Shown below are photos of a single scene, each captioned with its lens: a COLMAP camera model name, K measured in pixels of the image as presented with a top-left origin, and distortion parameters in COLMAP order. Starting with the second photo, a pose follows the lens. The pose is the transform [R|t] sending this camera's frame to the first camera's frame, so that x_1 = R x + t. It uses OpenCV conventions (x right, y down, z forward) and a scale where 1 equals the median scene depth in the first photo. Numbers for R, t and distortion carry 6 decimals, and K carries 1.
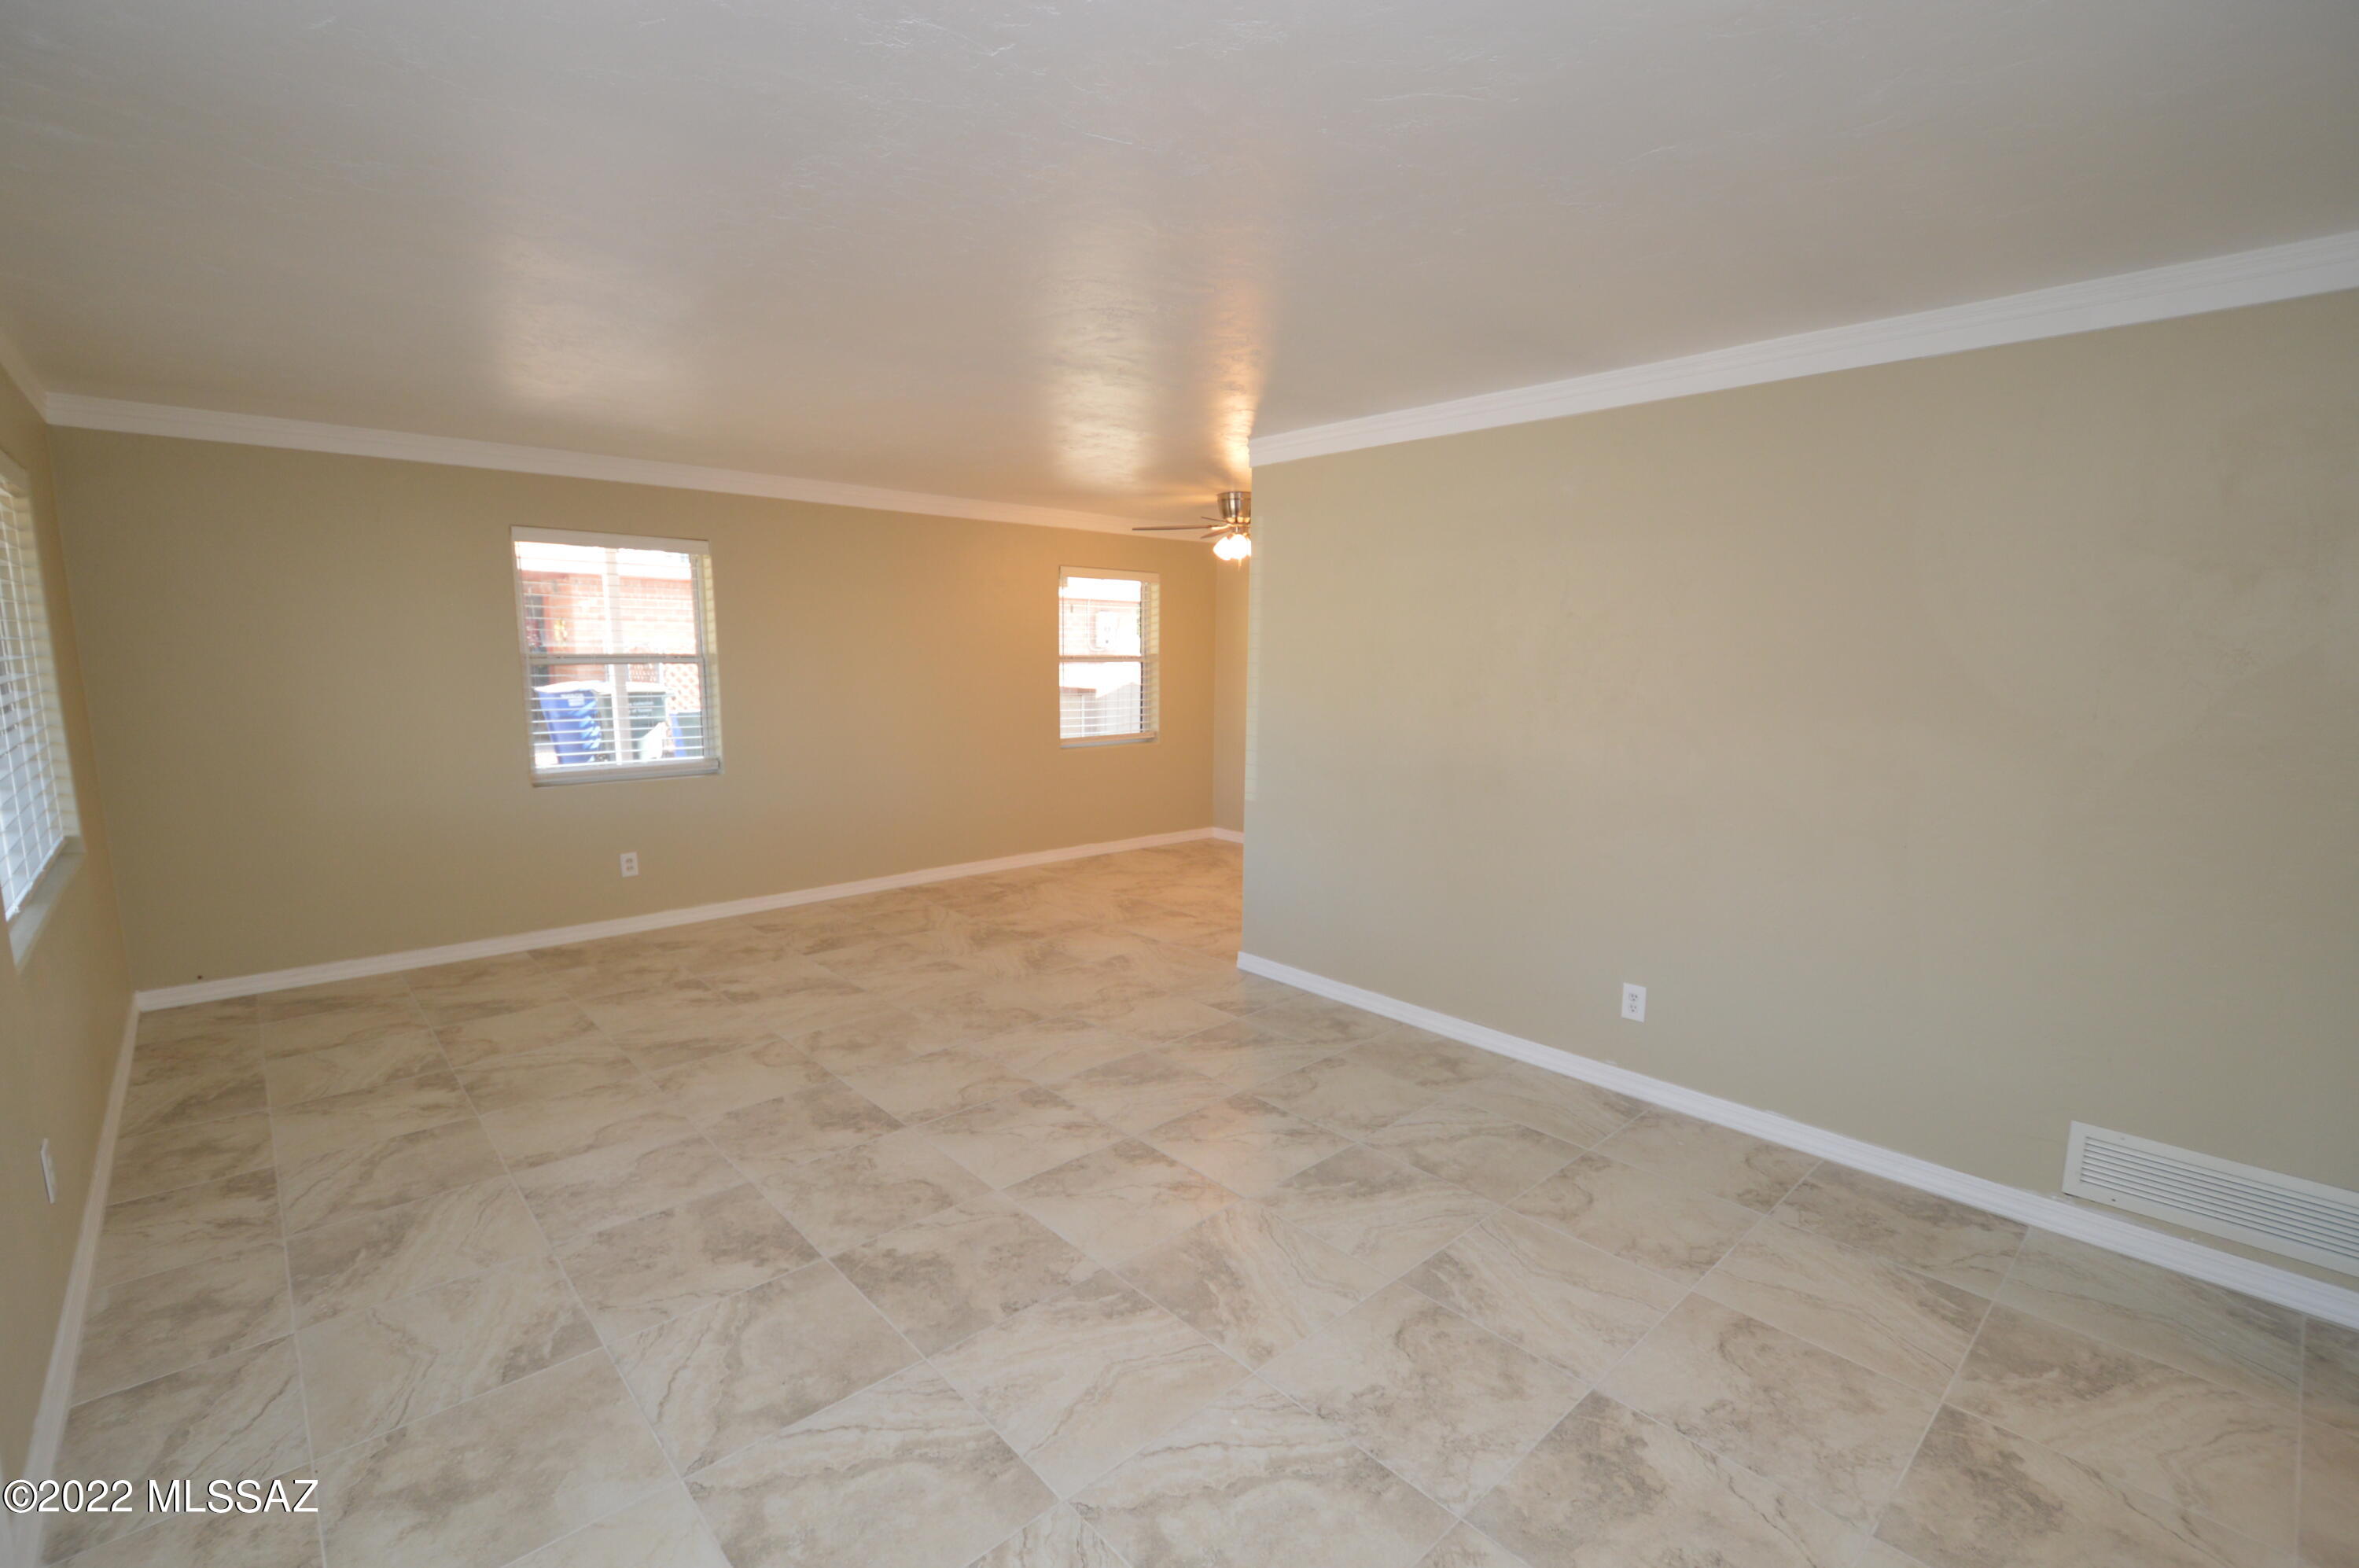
lens RADIAL K [[1032.1, 0, 1180.6], [0, 1032.1, 794.9], [0, 0, 1]] dist [-0.000801, -0.001808]
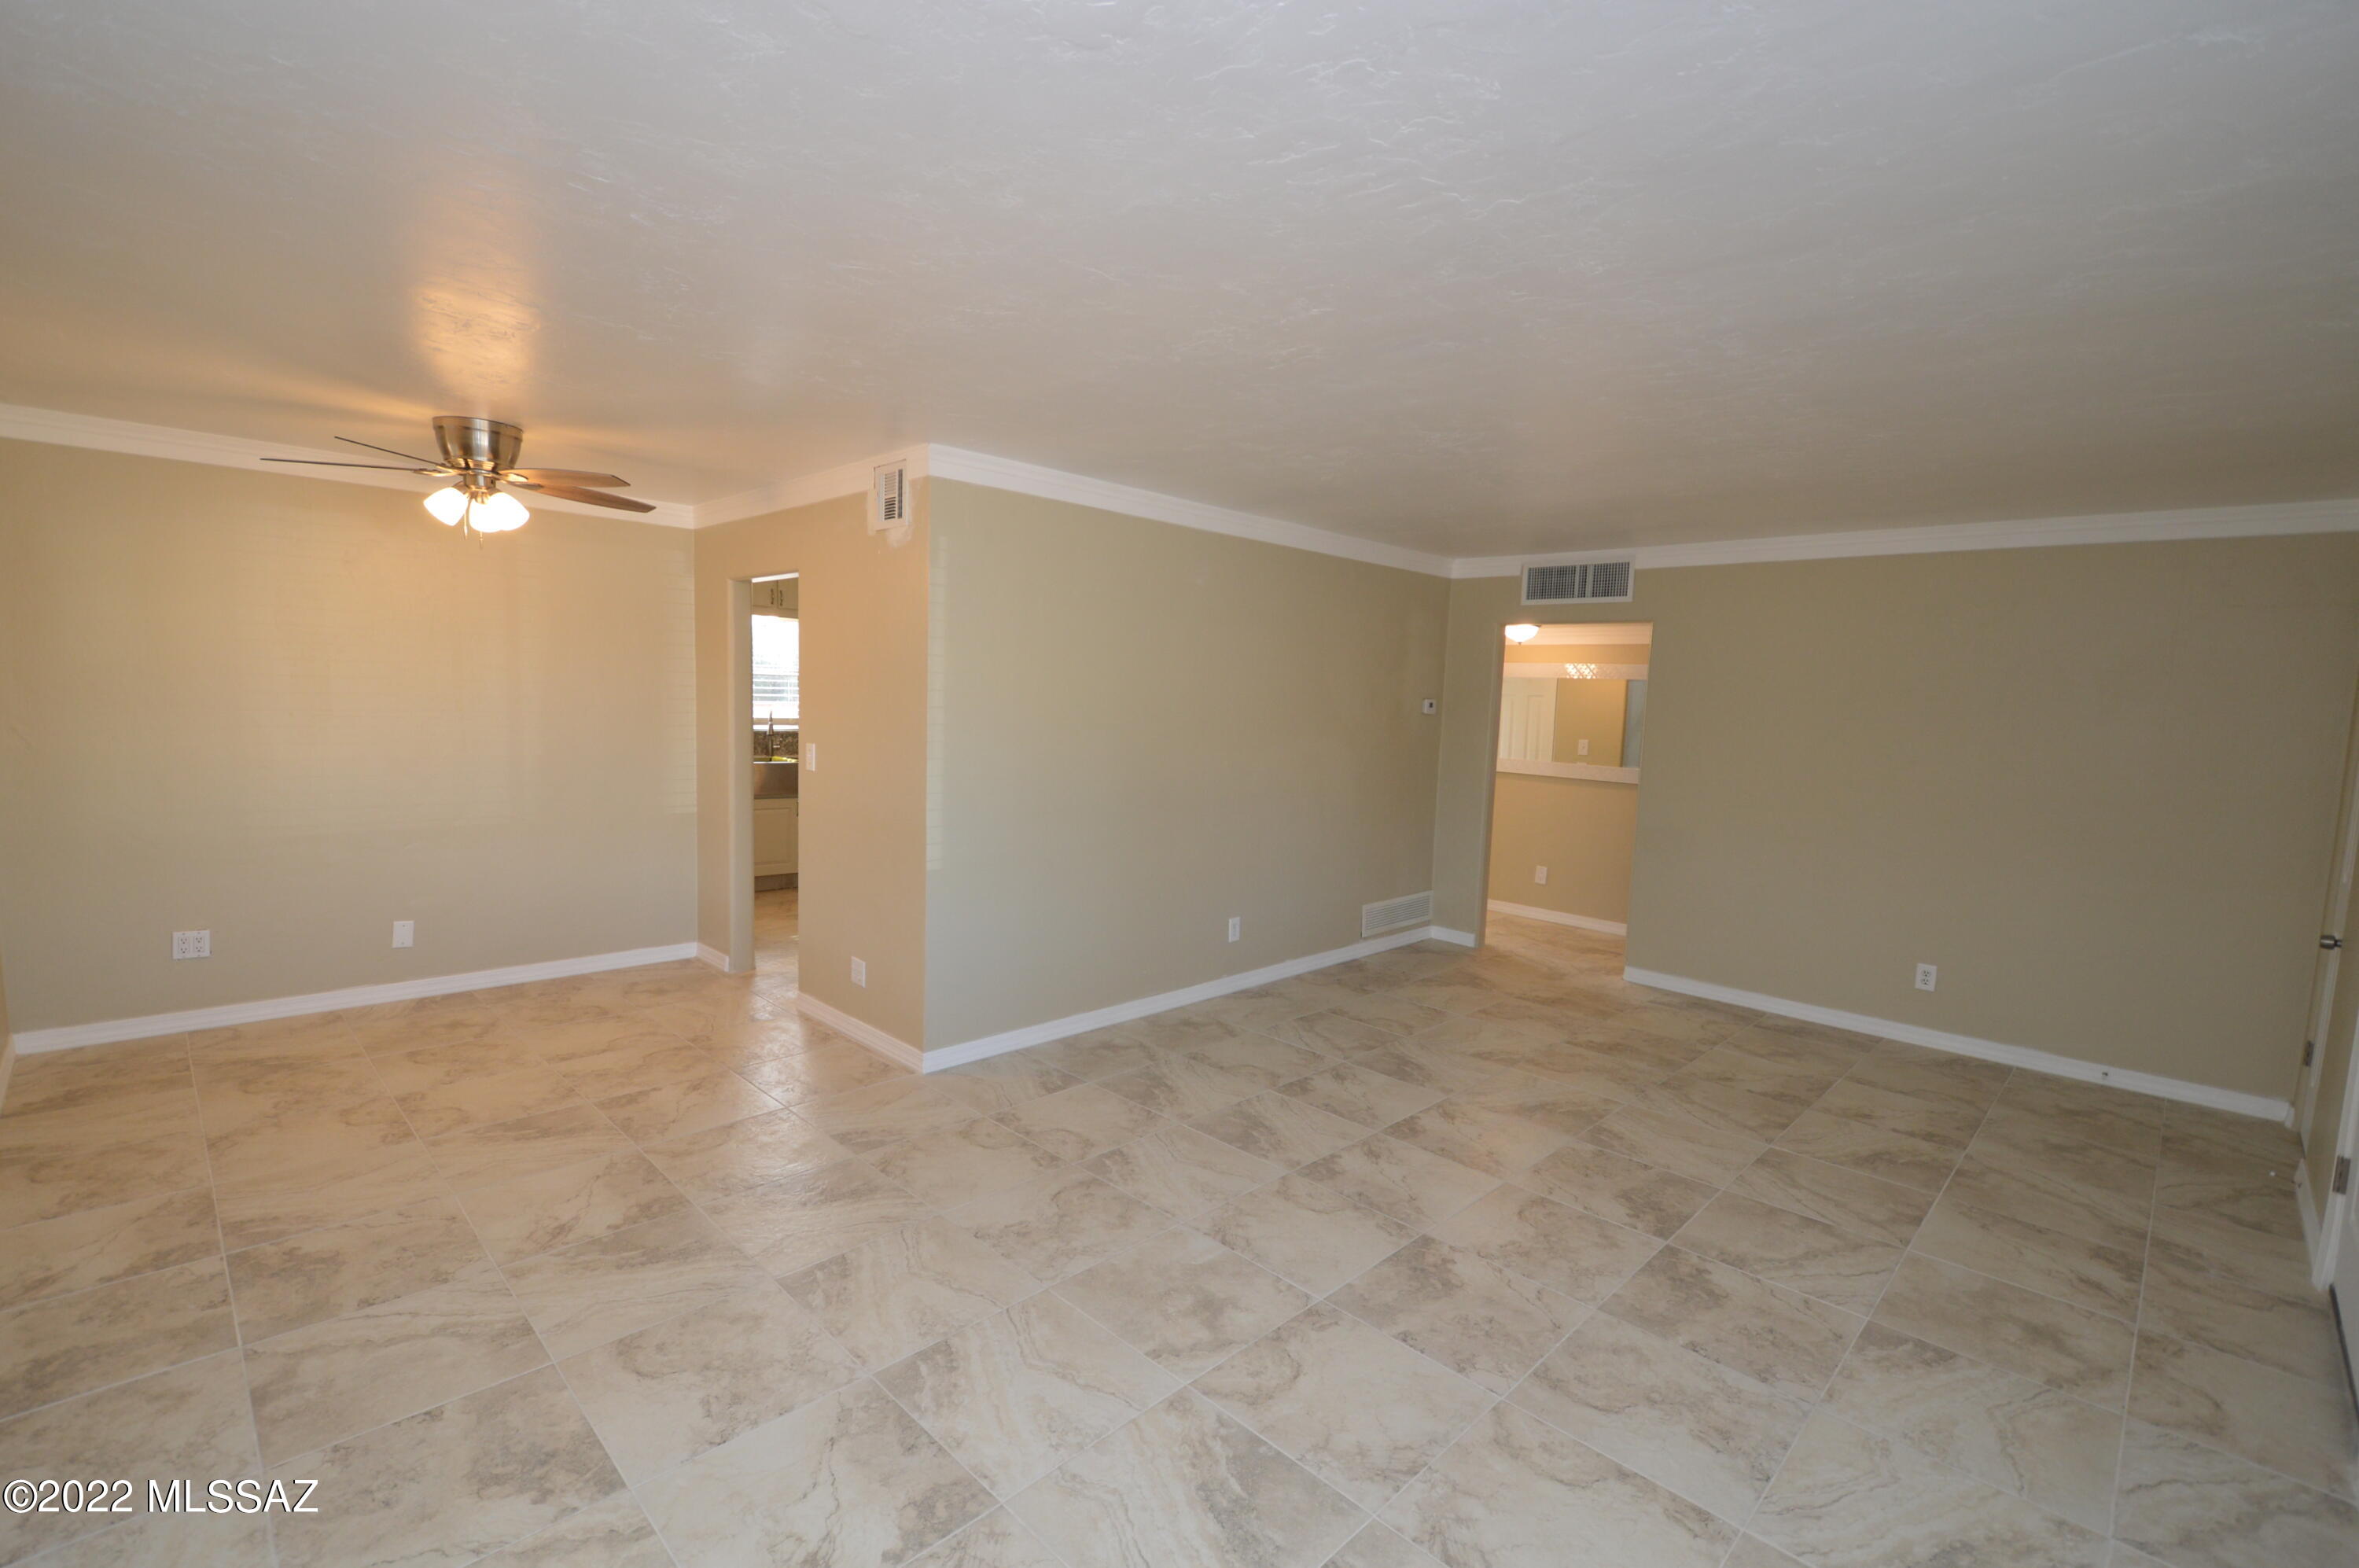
lens RADIAL K [[1032.1, 0, 1168.1], [0, 1032.1, 785.4], [0, 0, 1]] dist [-0.000801, -0.001808]
pose [[-0.029375, -0.105534, 0.993982, -1.115312], [0.106224, 0.988450, 0.108086, -0.192957], [-0.993908, 0.108760, -0.017826, 1.187013]]
